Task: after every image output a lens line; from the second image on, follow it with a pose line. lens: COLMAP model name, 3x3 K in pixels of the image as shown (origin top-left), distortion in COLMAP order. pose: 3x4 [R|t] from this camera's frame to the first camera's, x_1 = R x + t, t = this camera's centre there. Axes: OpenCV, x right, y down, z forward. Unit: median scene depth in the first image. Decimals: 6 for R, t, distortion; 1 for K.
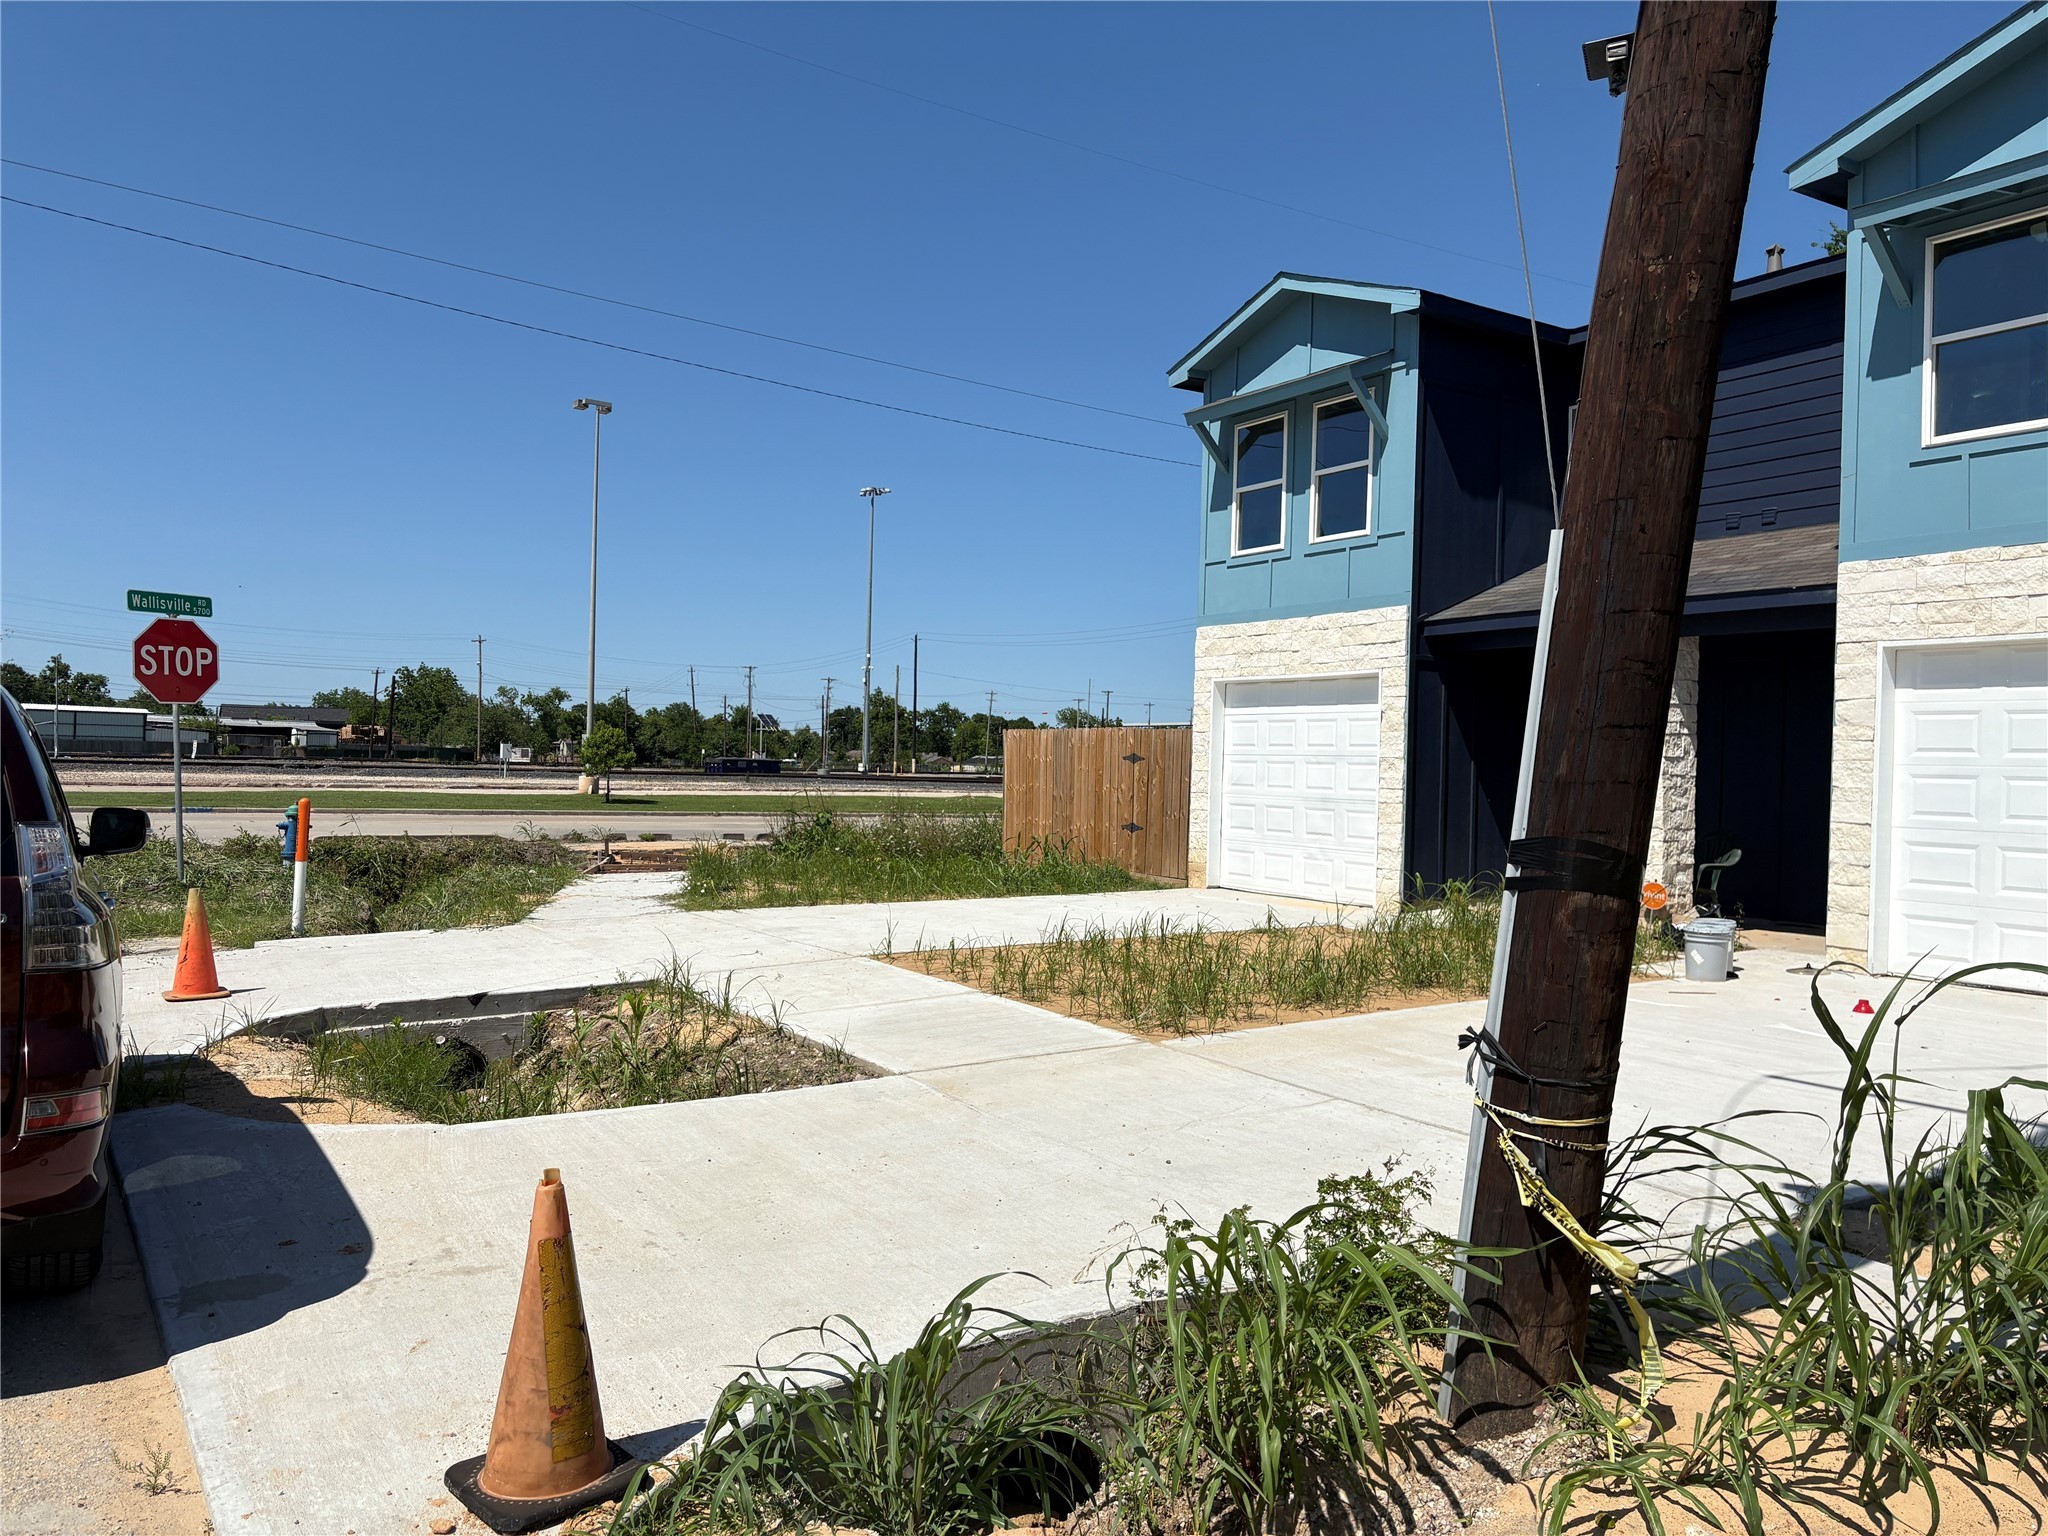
lens RADIAL K [[1546.2, 0, 1030.1], [0, 1546.2, 765.7], [0, 0, 1]] dist [0.059857, -0.056022]
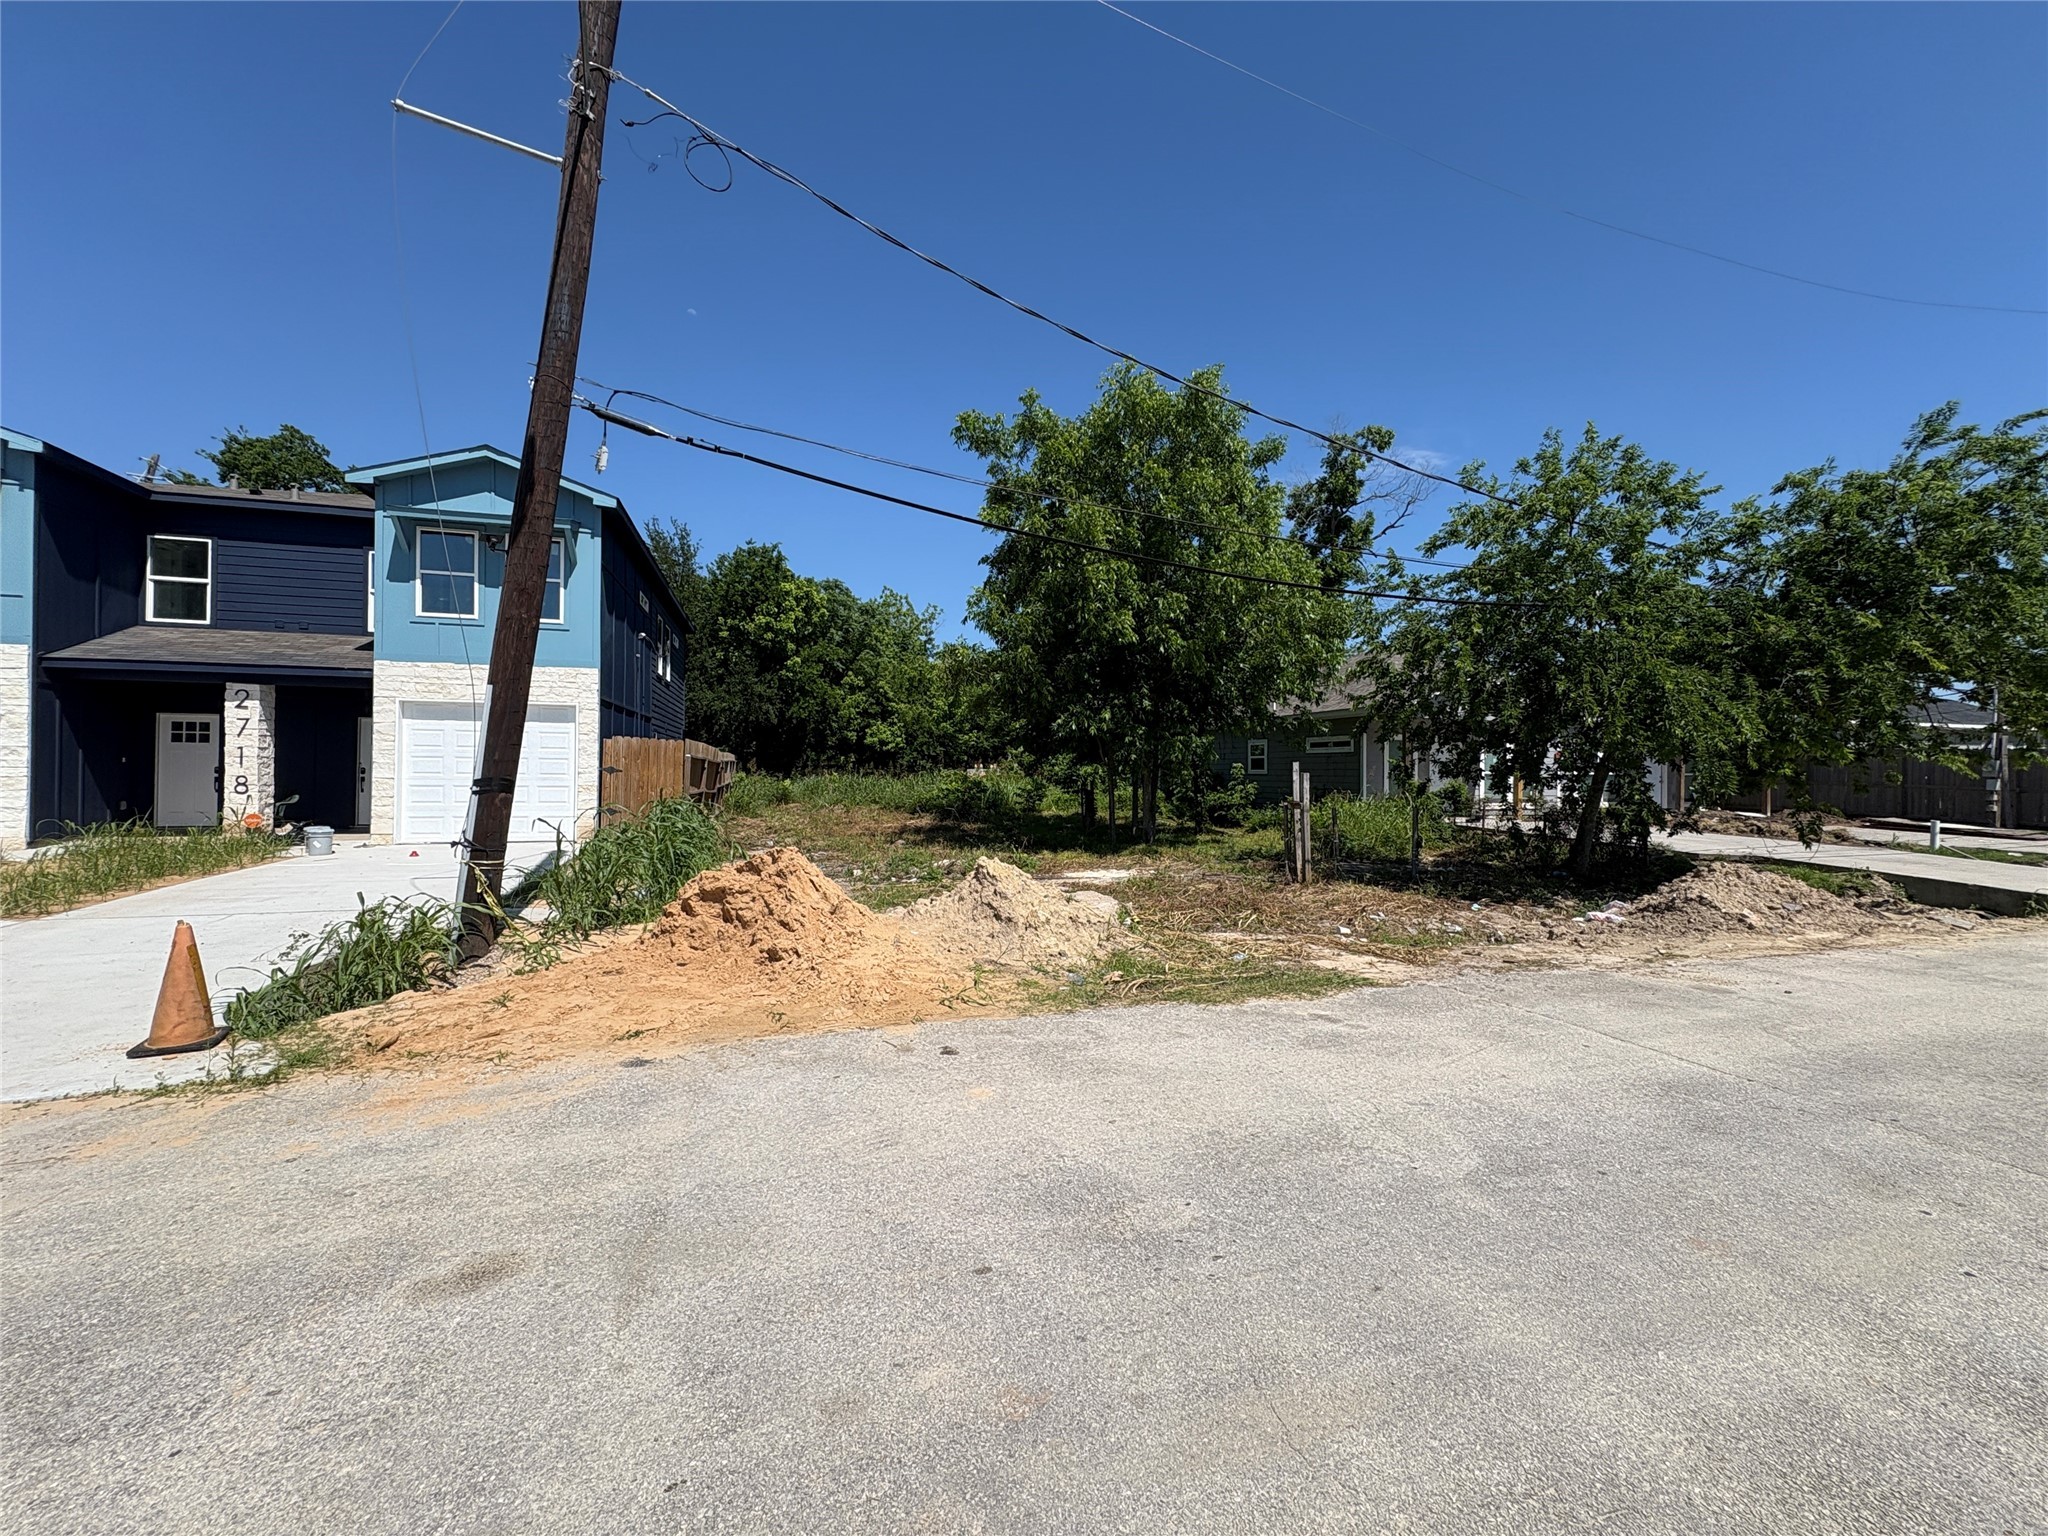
lens RADIAL K [[815.7, 0, 1021.9], [0, 815.7, 766.0], [0, 0, 1]] dist [0.001729, -0.000208]
pose [[0.280645, -0.019035, 0.959623, -0.332755], [-0.003588, 0.999776, 0.020881, -0.008415], [-0.959805, -0.009303, 0.280513, -0.196886]]
